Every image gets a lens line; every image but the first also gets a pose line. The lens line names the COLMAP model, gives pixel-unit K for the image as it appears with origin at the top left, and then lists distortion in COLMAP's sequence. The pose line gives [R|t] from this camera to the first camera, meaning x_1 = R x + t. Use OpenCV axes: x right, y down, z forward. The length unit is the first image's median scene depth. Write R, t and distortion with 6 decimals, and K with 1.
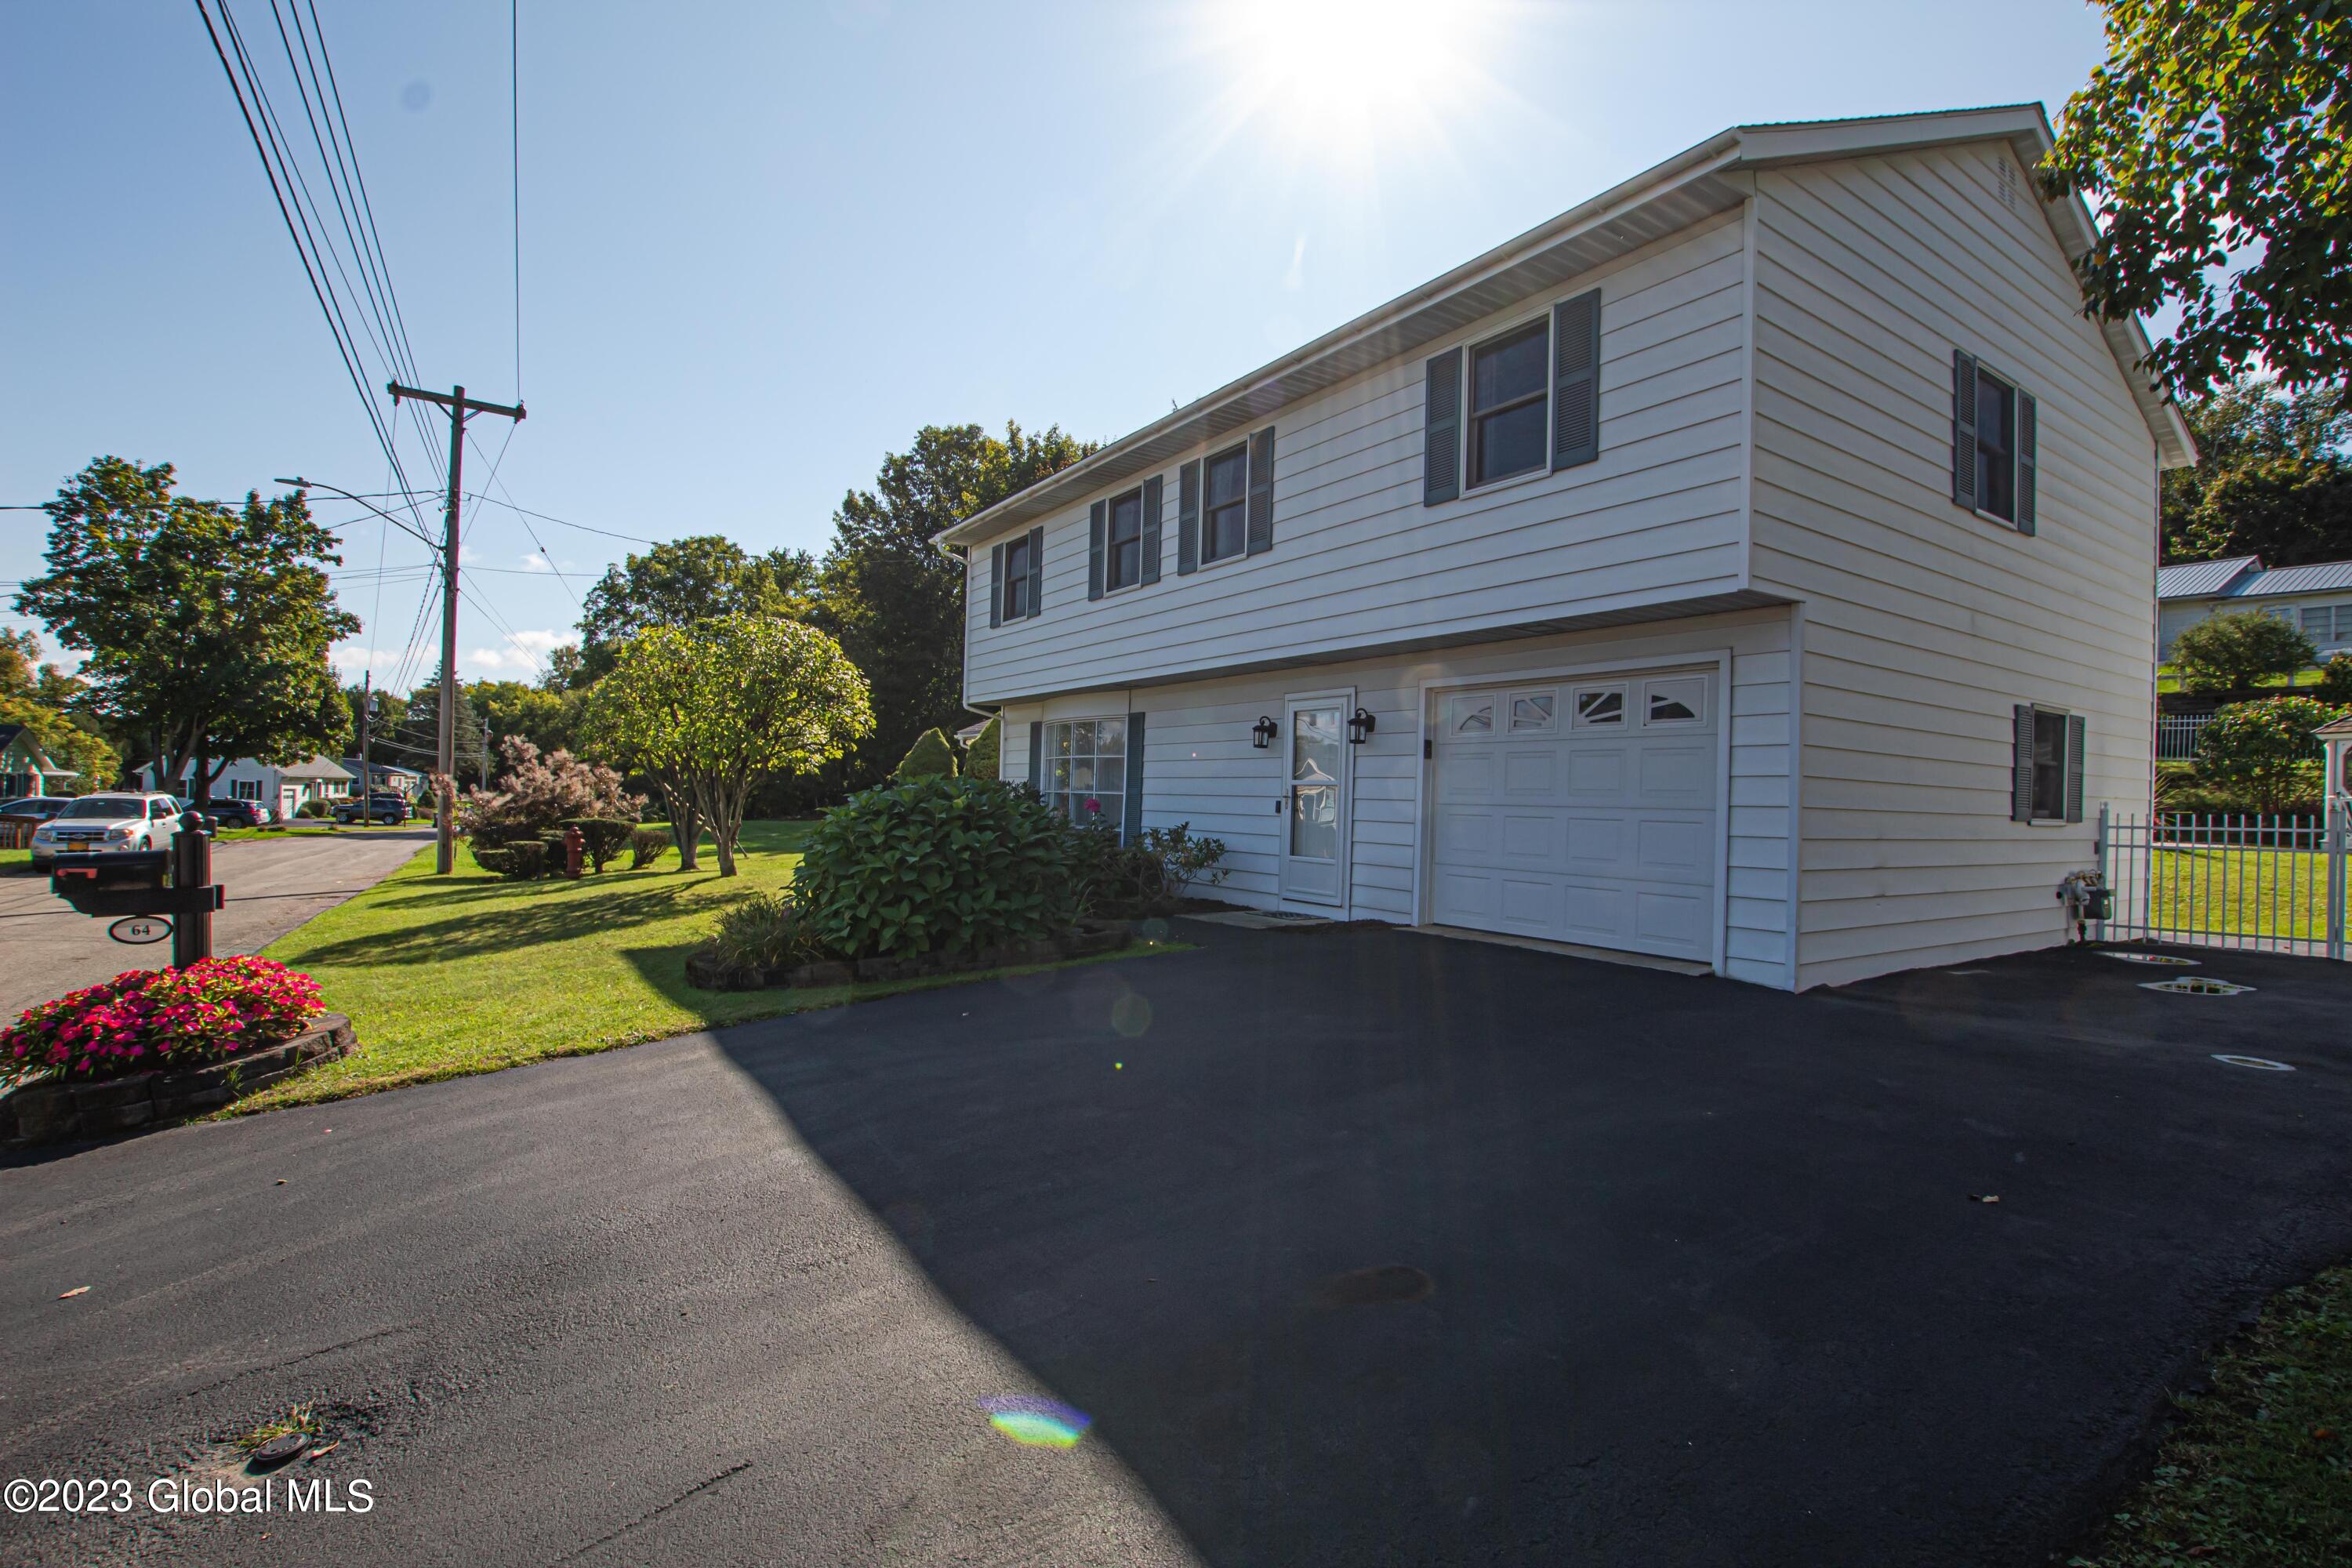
lens RADIAL K [[1097.1, 0, 1178.1], [0, 1097.1, 804.7], [0, 0, 1]] dist [-0.032312, 0.004577]
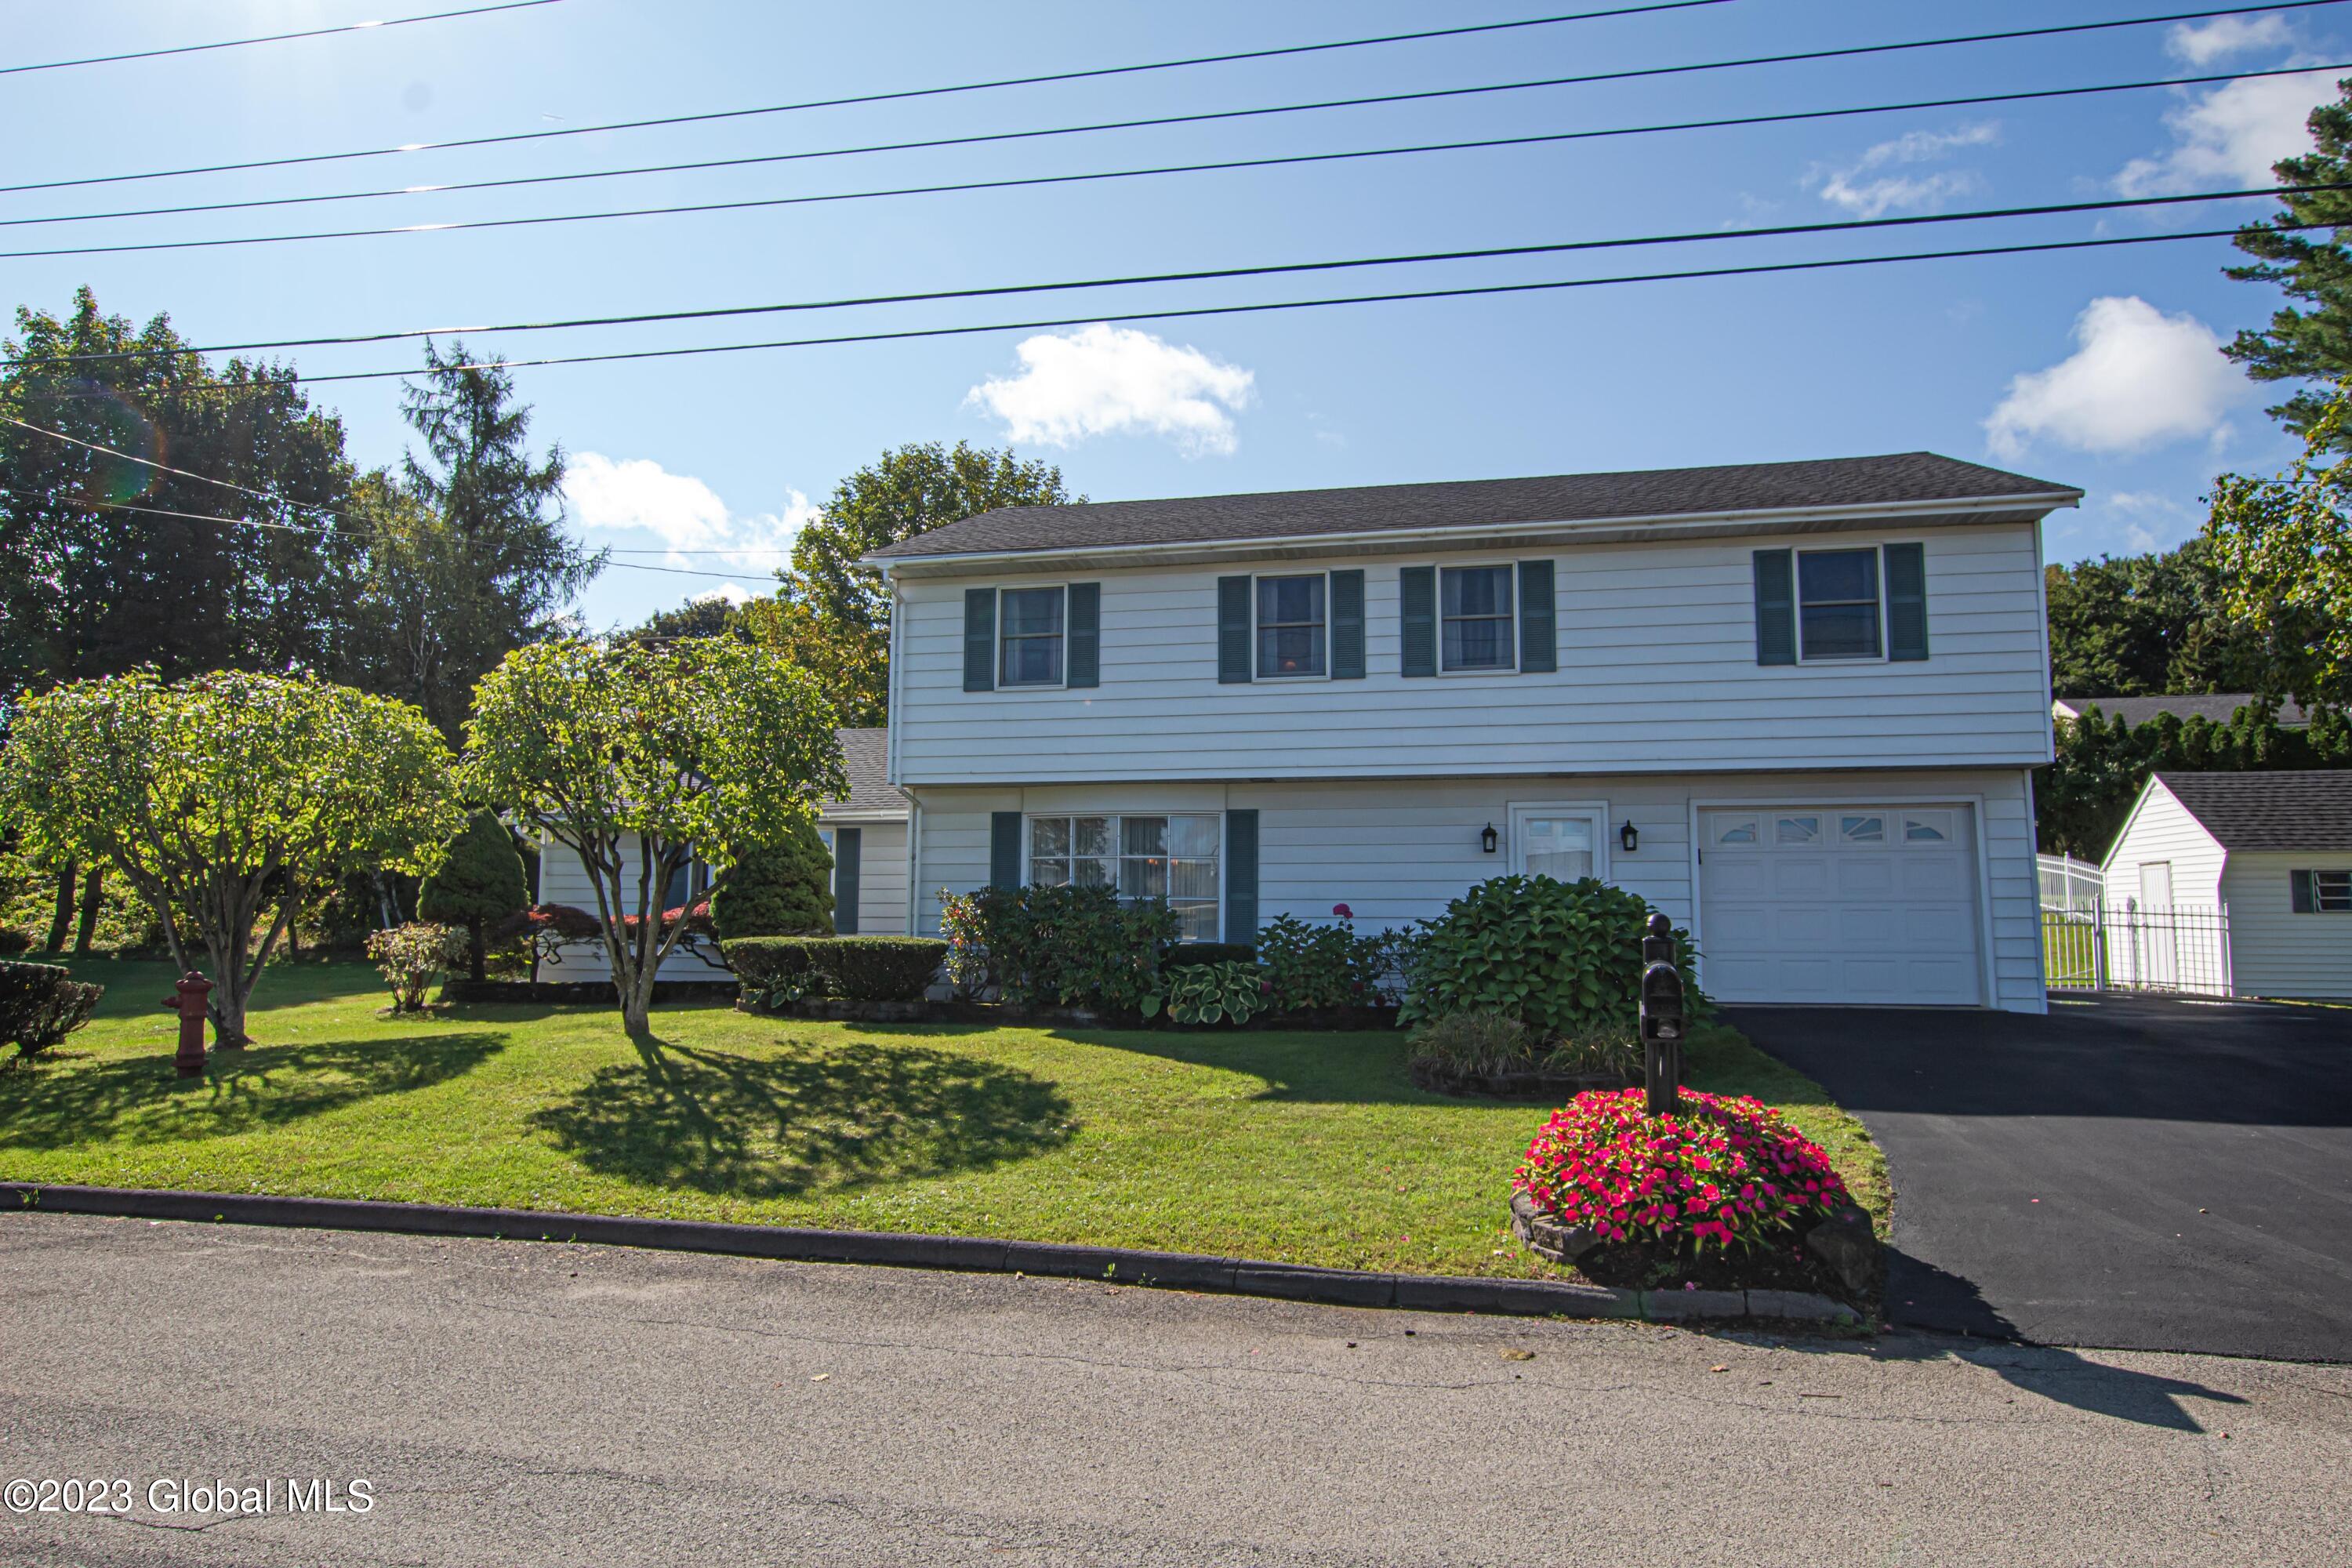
lens RADIAL K [[1401.7, 0, 1181.0], [0, 1401.7, 805.1], [0, 0, 1]] dist [-0.018937, 0.004527]
pose [[0.718169, 0.039577, 0.694743, -1.141413], [0.017896, 0.997001, -0.075294, -0.001150], [-0.695639, 0.066507, 0.715307, 0.267307]]
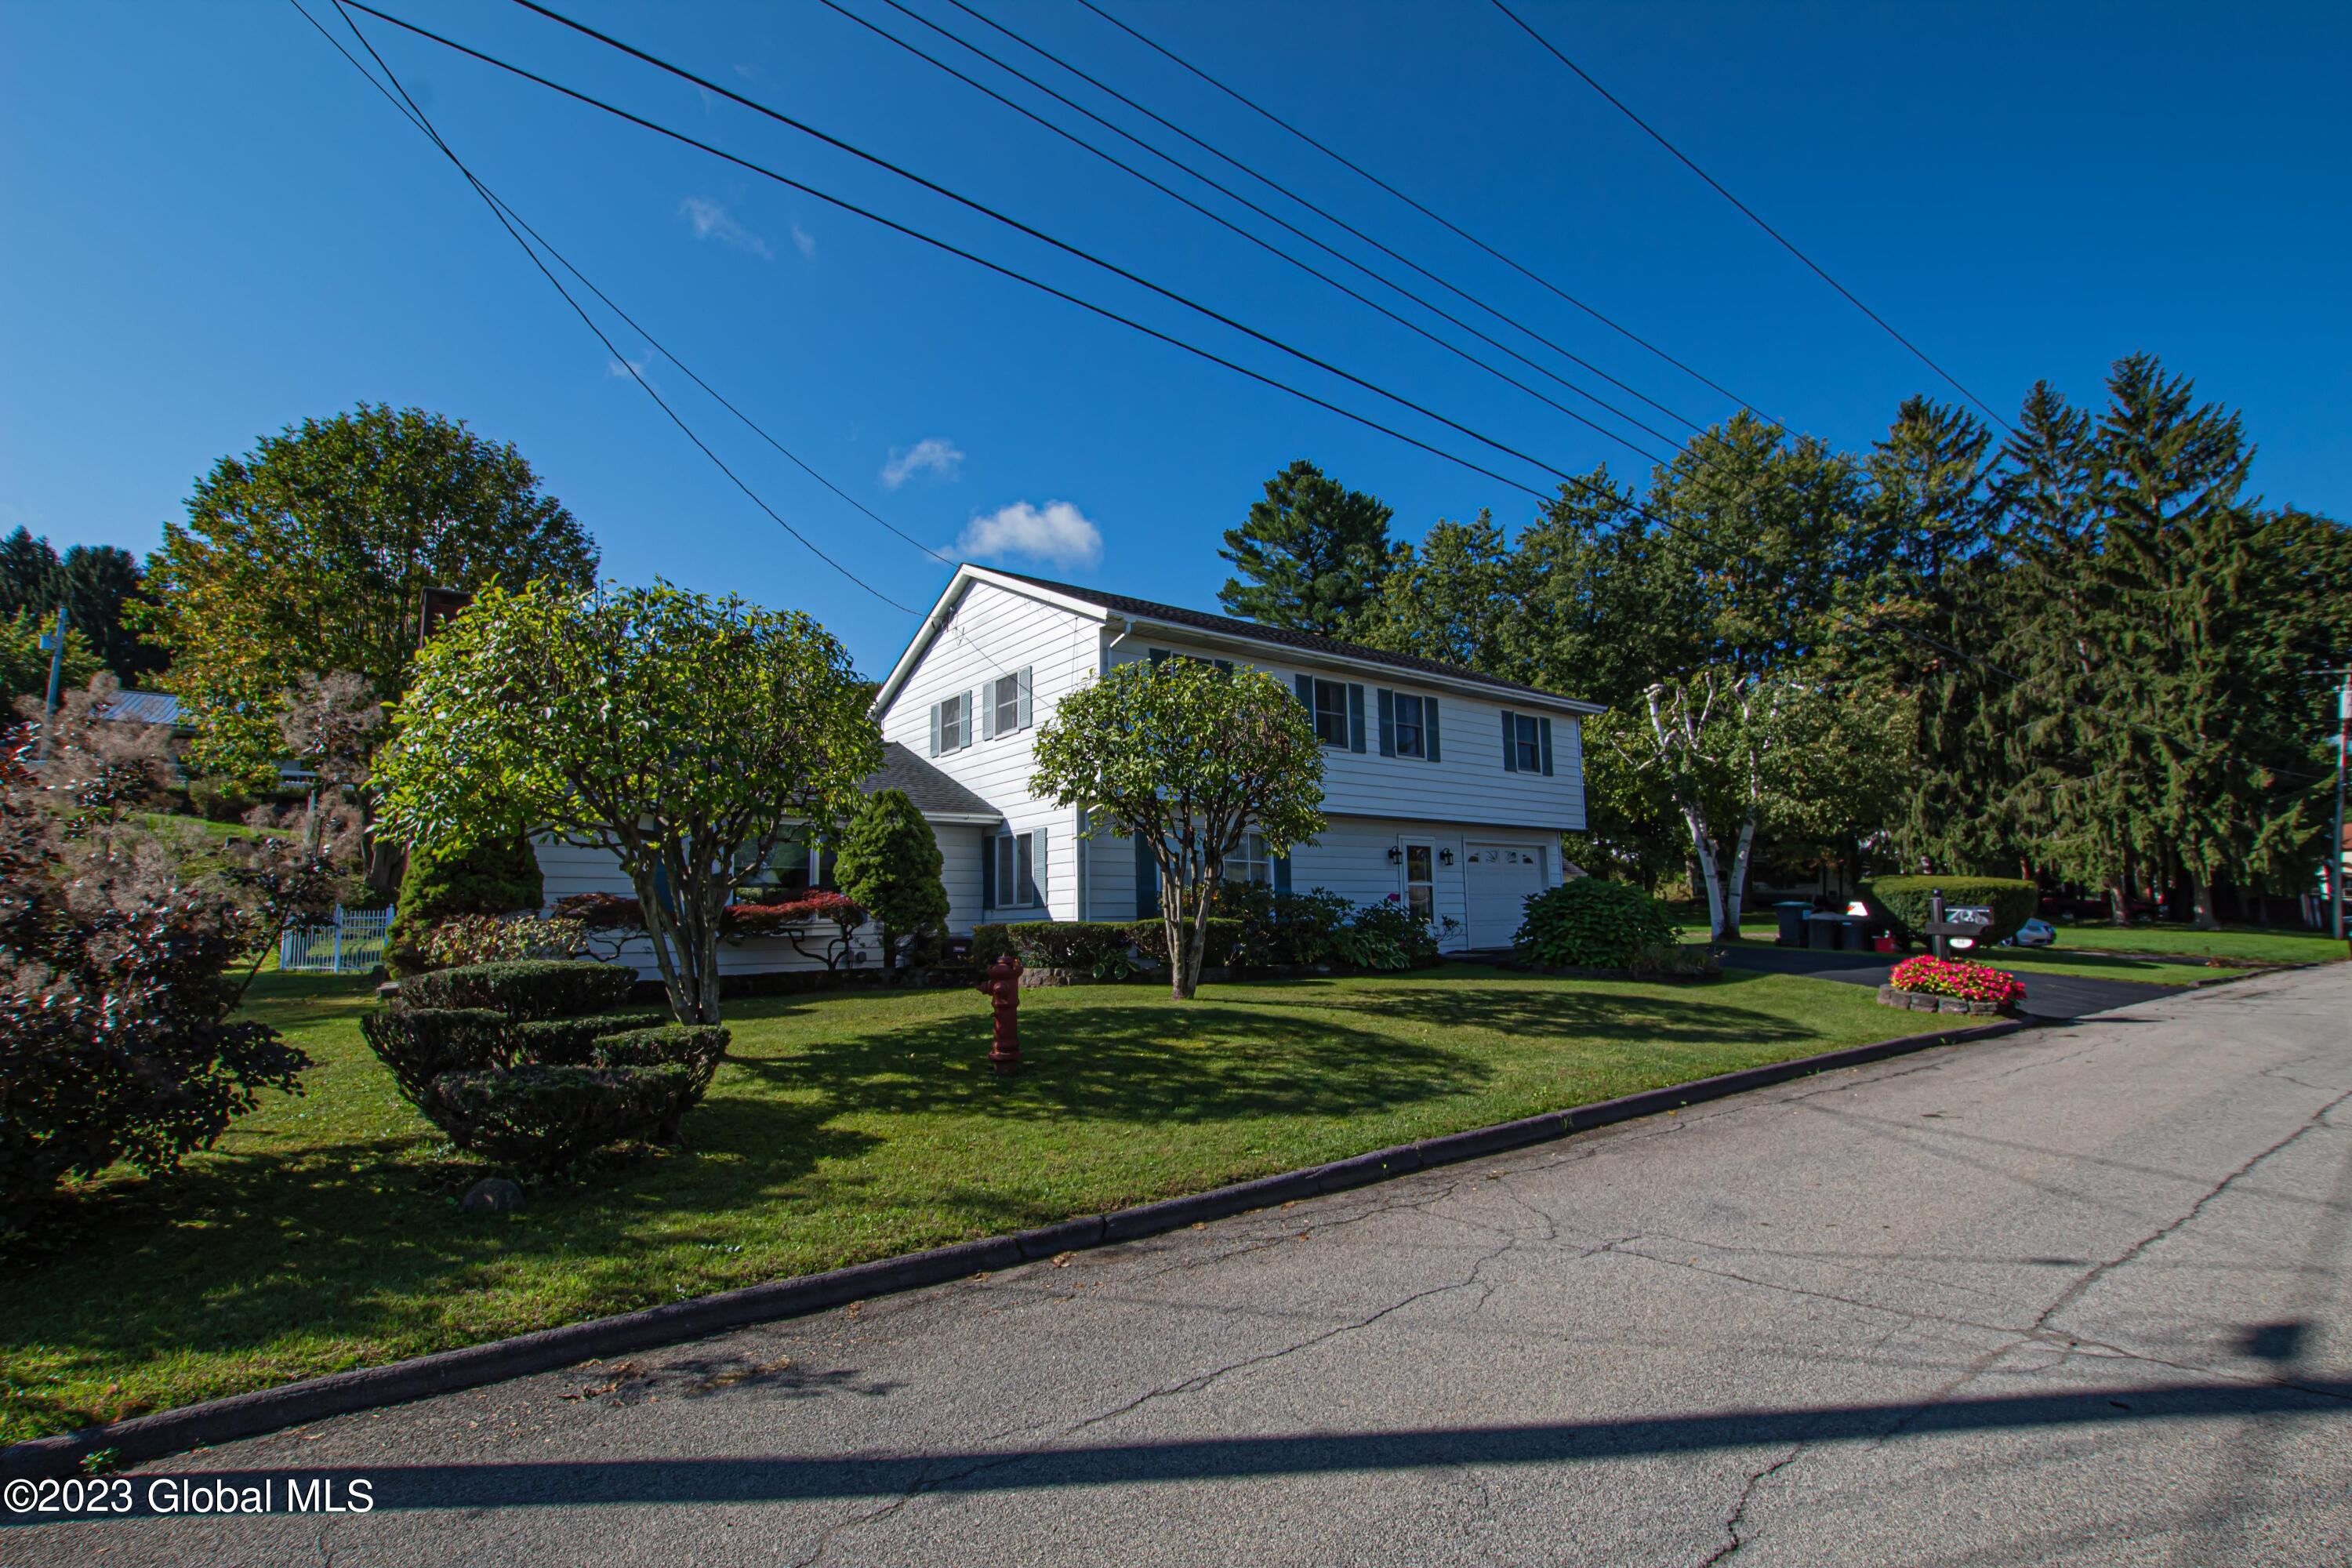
lens RADIAL K [[1097.1, 0, 1188.6], [0, 1097.1, 800.8], [0, 0, 1]] dist [-0.032312, 0.004577]
pose [[-0.081044, 0.088113, 0.992808, -1.770232], [0.021522, 0.996007, -0.086641, -0.008101], [-0.996478, 0.014345, -0.082617, 1.587285]]
